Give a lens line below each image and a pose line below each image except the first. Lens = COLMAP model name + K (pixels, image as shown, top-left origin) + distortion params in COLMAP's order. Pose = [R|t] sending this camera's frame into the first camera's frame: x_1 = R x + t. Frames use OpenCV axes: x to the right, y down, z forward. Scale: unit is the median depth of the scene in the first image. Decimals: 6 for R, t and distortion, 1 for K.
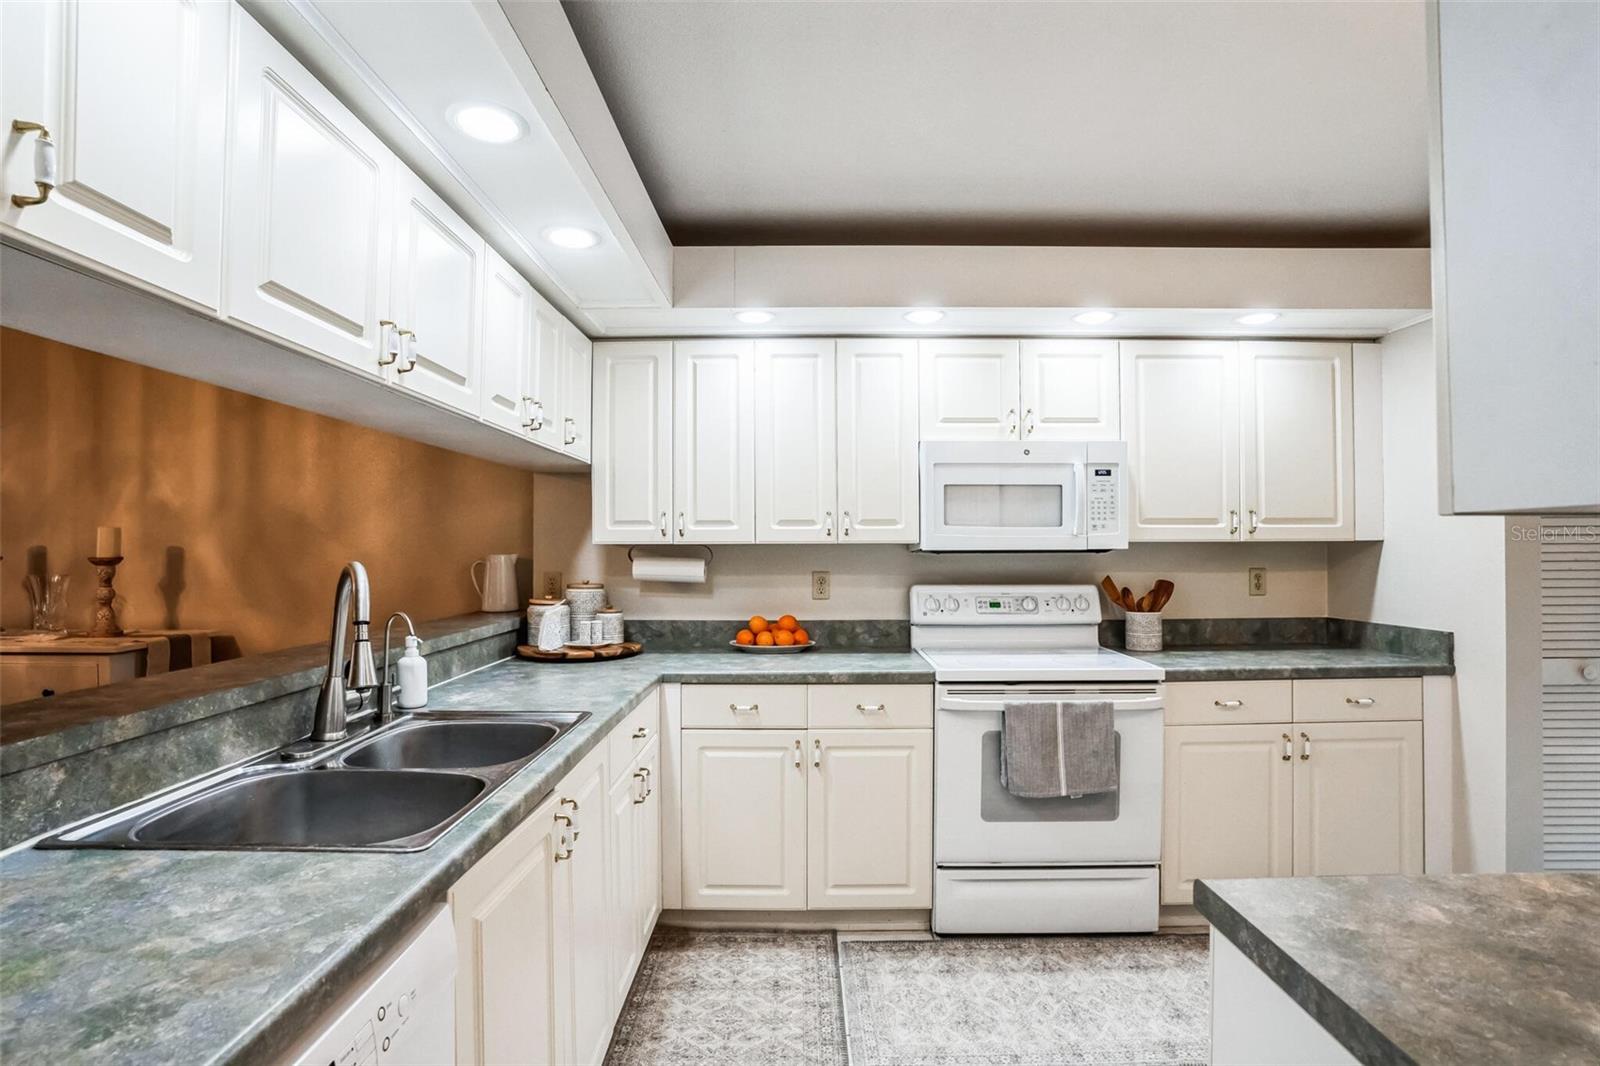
lens RADIAL K [[739.2, 0, 804.0], [0, 739.2, 514.4], [0, 0, 1]] dist [-0.033212, 0.000476]
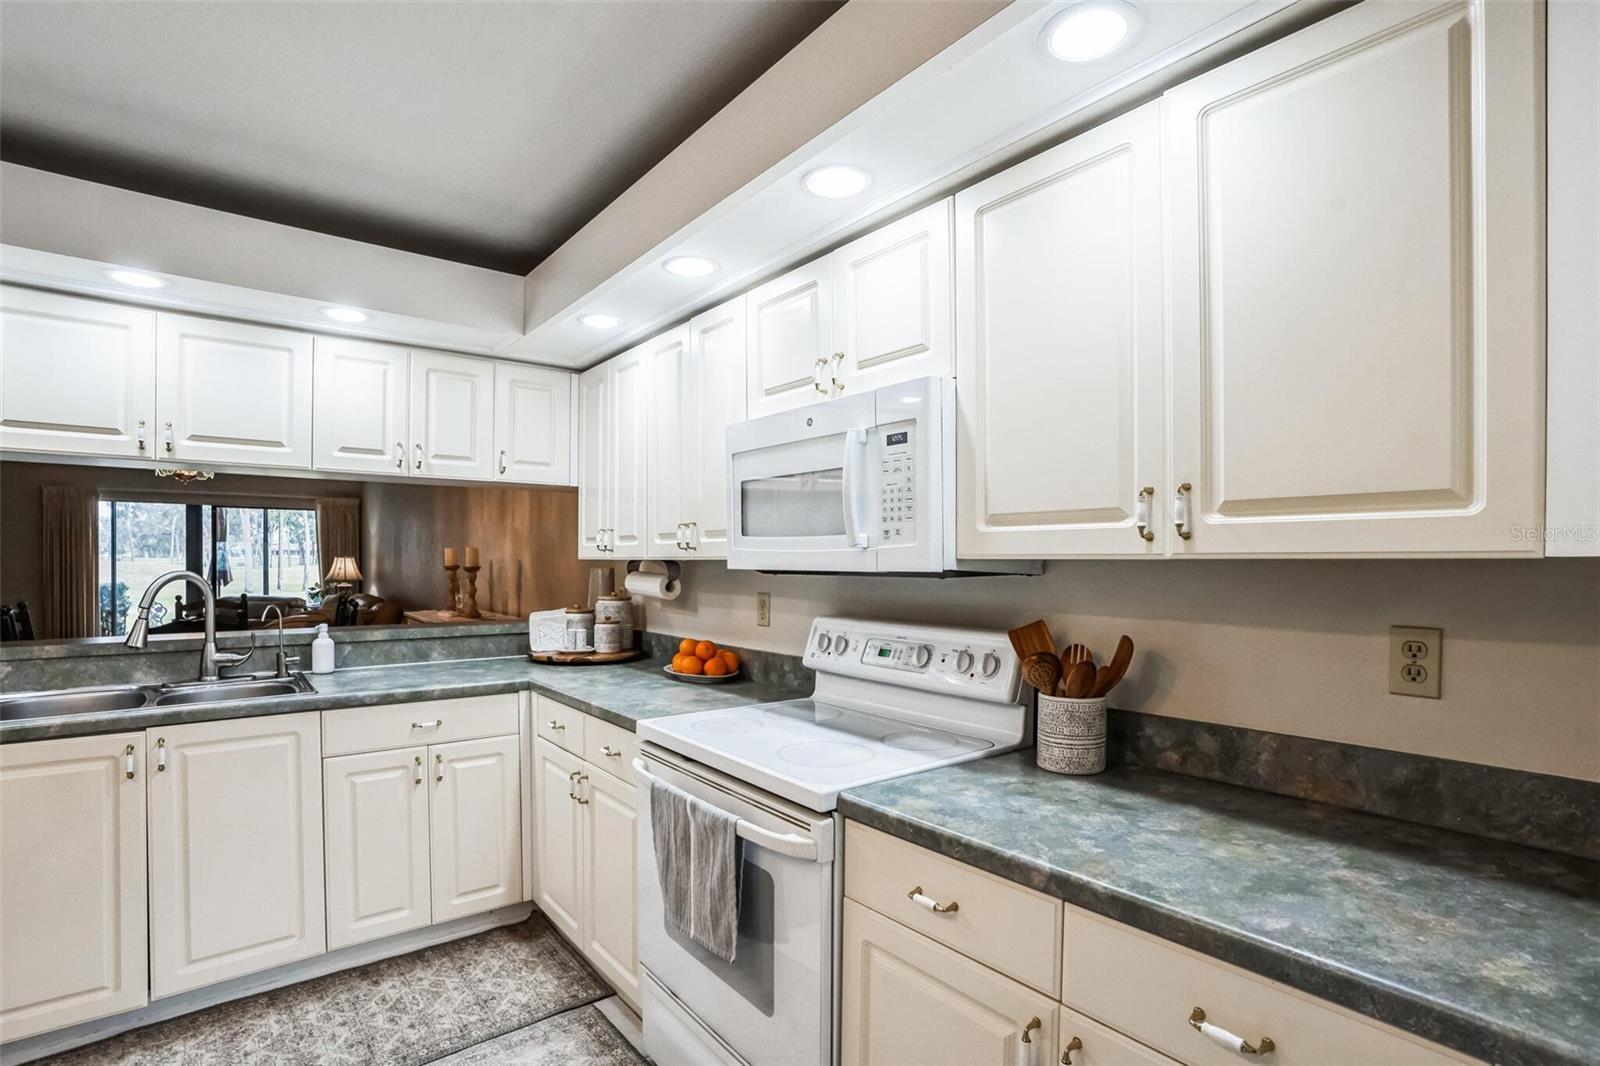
lens RADIAL K [[763.8, 0, 806.7], [0, 763.8, 534.9], [0, 0, 1]] dist [-0.062644, 0.025922]
pose [[0.625451, -0.021168, -0.779976, 0.811688], [0.031338, 0.999507, -0.001997, 0.017237], [0.779634, -0.023193, 0.625806, 0.558849]]
